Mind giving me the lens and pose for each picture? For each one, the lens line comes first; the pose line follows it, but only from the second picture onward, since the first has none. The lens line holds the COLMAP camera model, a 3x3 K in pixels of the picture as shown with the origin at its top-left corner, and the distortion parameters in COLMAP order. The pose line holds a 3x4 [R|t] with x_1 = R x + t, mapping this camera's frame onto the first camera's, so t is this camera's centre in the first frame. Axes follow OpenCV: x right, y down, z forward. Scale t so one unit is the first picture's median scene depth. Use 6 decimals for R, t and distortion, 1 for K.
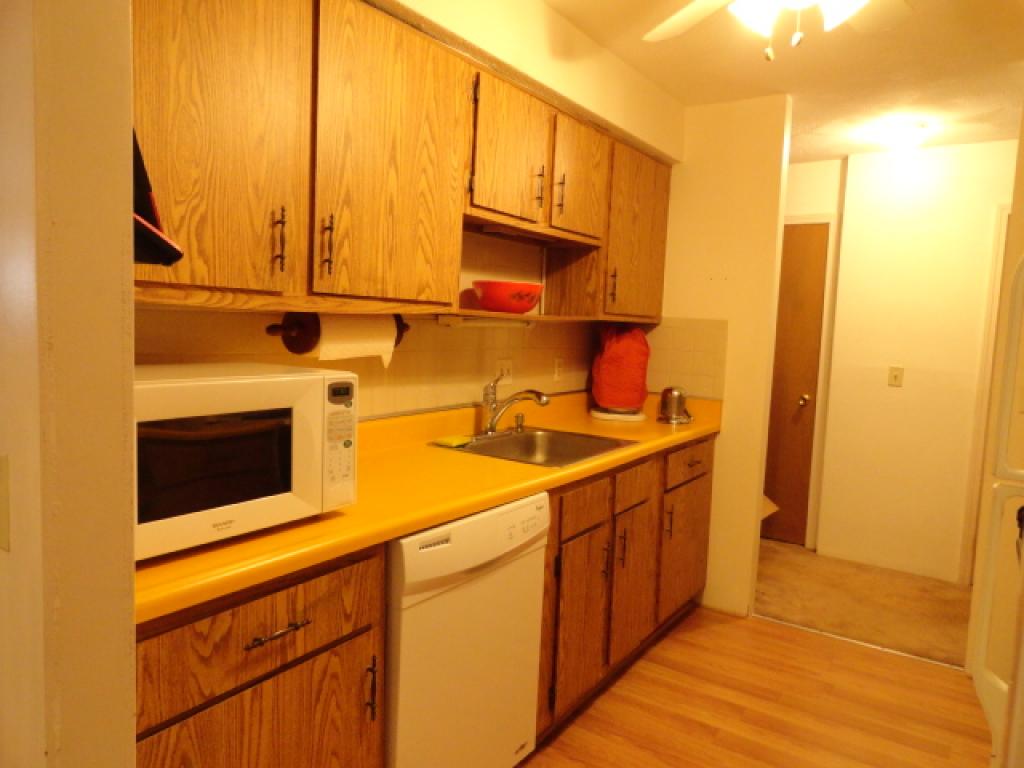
lens RADIAL K [[710.5, 0, 509.7], [0, 710.5, 383.6], [0, 0, 1]] dist [-0.007828, 0.011100]
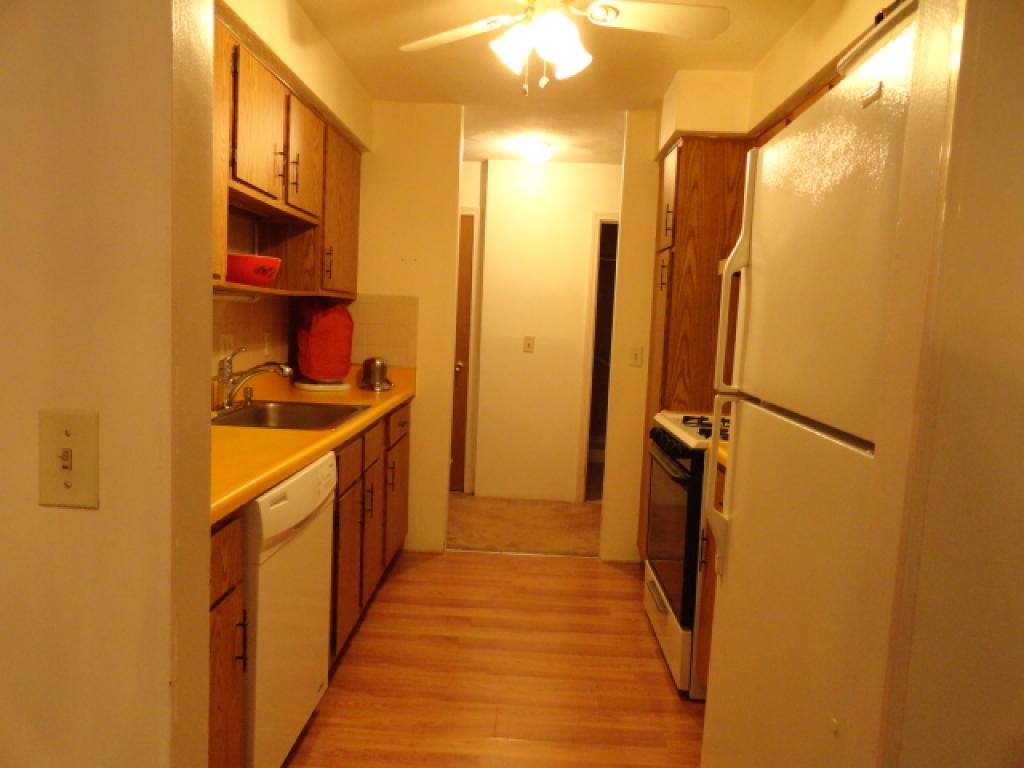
lens RADIAL K [[710.5, 0, 511.9], [0, 710.5, 385.1], [0, 0, 1]] dist [-0.007828, 0.011100]
pose [[0.844491, -0.053923, 0.532848, -0.203357], [0.037100, 0.998418, 0.042239, 0.010405], [-0.534283, -0.015902, 0.845156, -0.049745]]
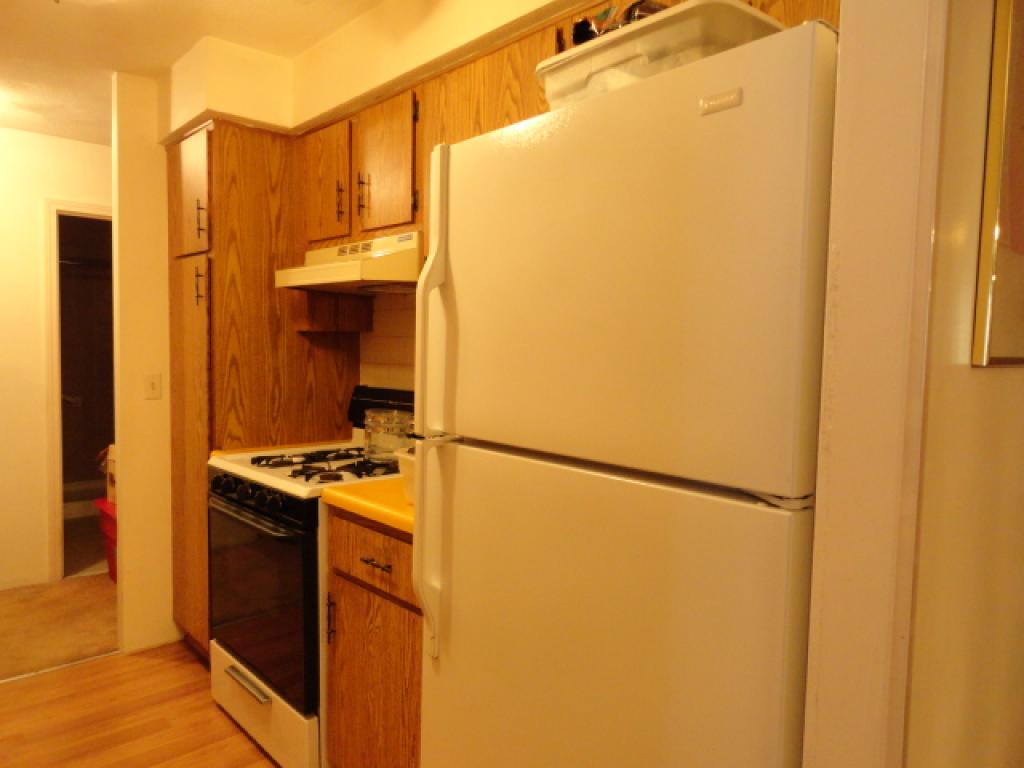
lens RADIAL K [[710.5, 0, 516.5], [0, 710.5, 383.9], [0, 0, 1]] dist [-0.007828, 0.011100]
pose [[0.237016, -0.092599, 0.967083, -0.189580], [0.080874, 0.993873, 0.075343, -0.017120], [-0.968134, 0.060355, 0.243052, 0.162626]]
